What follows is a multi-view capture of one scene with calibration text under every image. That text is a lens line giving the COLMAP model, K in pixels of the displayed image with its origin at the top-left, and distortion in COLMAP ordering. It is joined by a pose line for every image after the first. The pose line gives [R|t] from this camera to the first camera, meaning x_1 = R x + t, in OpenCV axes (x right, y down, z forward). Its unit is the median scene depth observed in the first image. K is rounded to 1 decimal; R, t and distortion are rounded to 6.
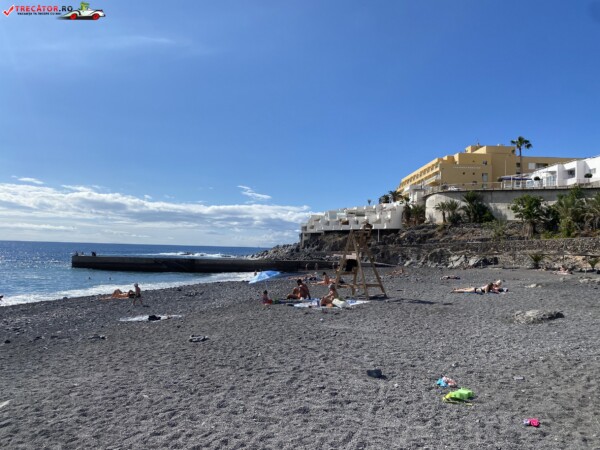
lens RADIAL K [[464.1, 0, 300.0], [0, 464.1, 221.1], [0, 0, 1]] dist [0.036160, -0.014298]
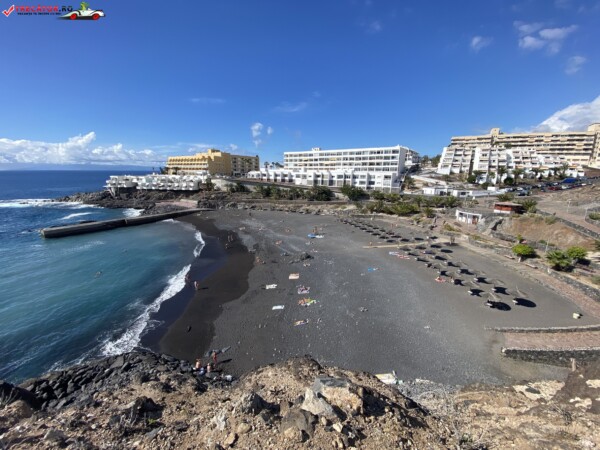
lens RADIAL K [[243.7, 0, 300.8], [0, 243.7, 223.9], [0, 0, 1]] dist [0.036274, -0.025618]
pose [[0.582784, -0.195523, 0.788755, -0.464931], [-0.042420, 0.961980, 0.269806, -0.164239], [-0.811519, -0.190698, 0.552332, -0.148770]]
